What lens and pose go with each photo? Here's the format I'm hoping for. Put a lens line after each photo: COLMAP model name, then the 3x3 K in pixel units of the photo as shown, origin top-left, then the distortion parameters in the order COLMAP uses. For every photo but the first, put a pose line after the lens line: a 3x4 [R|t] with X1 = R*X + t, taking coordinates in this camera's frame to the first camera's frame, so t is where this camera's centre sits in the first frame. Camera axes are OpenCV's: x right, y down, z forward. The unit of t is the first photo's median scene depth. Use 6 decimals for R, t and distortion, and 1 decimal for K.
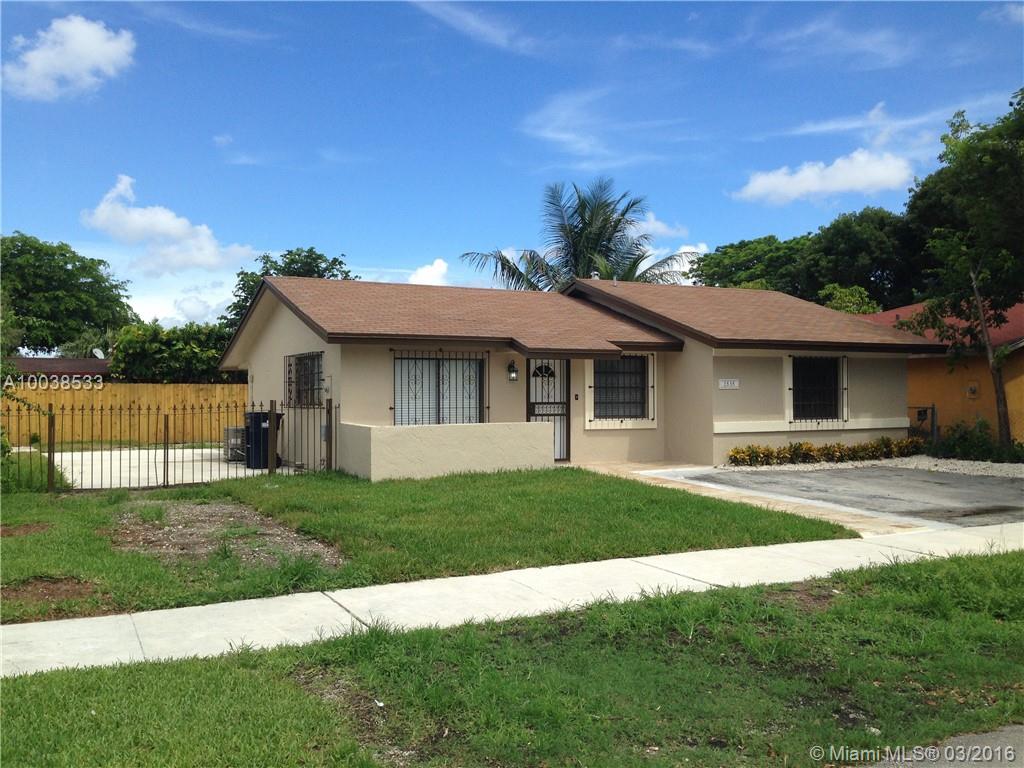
lens RADIAL K [[962.3, 0, 521.5], [0, 962.3, 386.0], [0, 0, 1]] dist [0.061867, 0.000000]
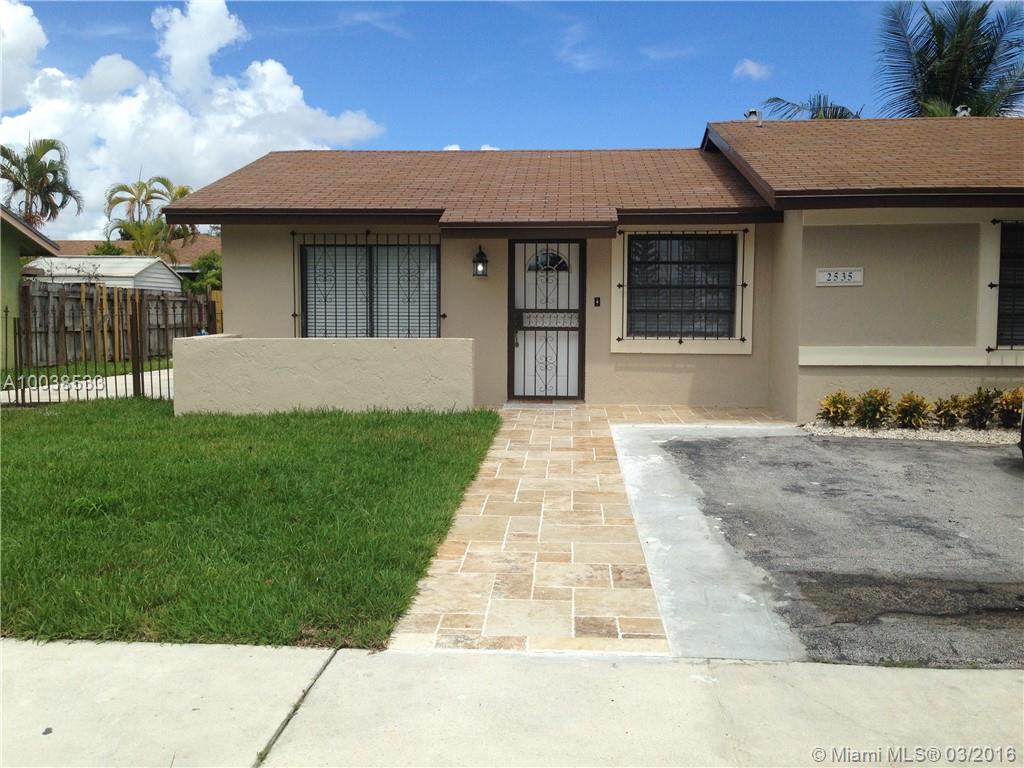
lens RADIAL K [[962.3, 0, 507.0], [0, 962.3, 376.9], [0, 0, 1]] dist [0.061867, 0.000000]
pose [[0.837198, 0.041902, -0.545293, 0.357600], [-0.001237, 0.997203, 0.074728, 0.013621], [0.546899, -0.061888, 0.834908, 0.431303]]
